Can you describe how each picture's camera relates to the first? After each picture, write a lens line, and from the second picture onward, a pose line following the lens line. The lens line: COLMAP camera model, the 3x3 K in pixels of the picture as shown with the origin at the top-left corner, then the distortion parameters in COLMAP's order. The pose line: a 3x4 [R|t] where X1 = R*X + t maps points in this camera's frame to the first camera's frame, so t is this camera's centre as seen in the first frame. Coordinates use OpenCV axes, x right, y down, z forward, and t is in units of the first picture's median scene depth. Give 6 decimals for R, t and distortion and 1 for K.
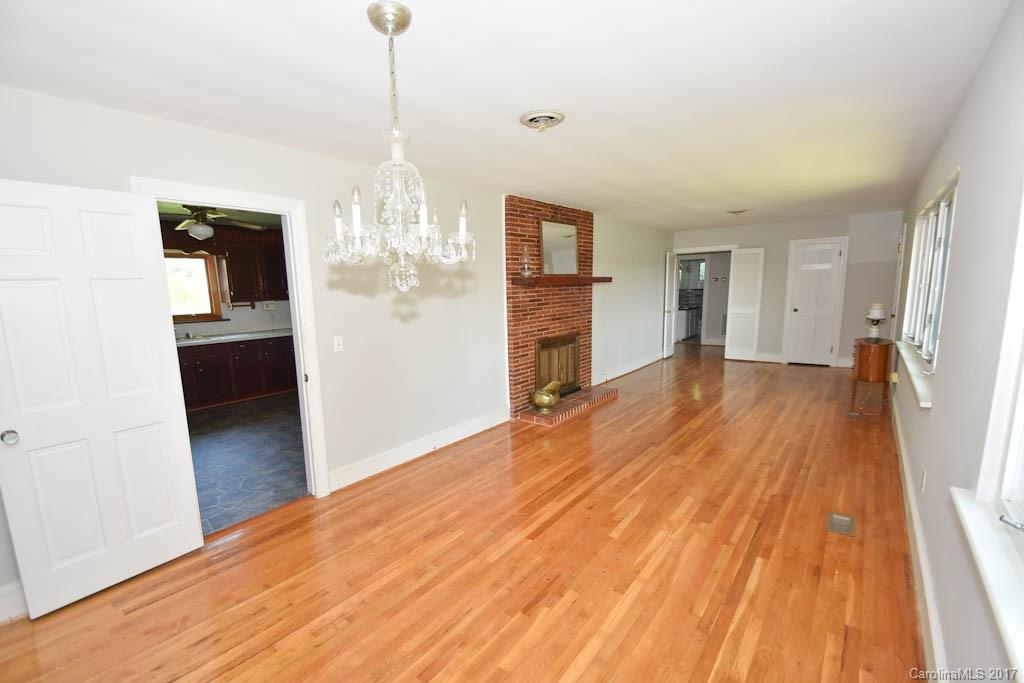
lens RADIAL K [[457.8, 0, 507.6], [0, 457.8, 357.1], [0, 0, 1]] dist [-0.007977, -0.000653]
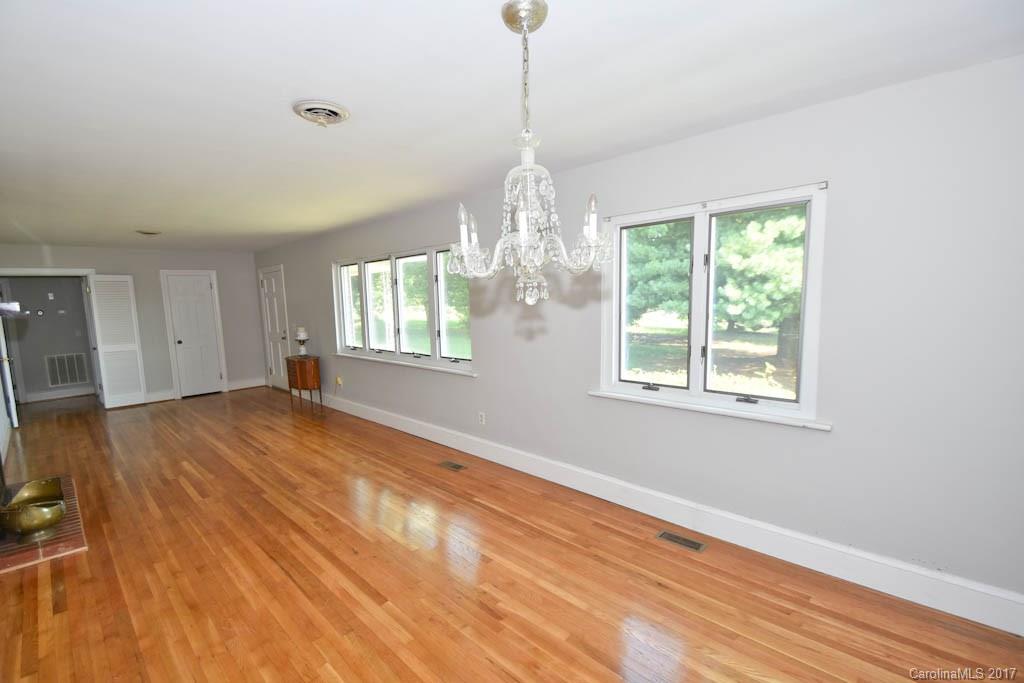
lens RADIAL K [[457.8, 0, 507.6], [0, 457.8, 357.1], [0, 0, 1]] dist [-0.007977, -0.000653]
pose [[0.107501, -0.104373, 0.988711, -0.553200], [0.179199, 0.980221, 0.083993, -0.062189], [-0.977922, 0.168146, 0.124079, 0.456368]]
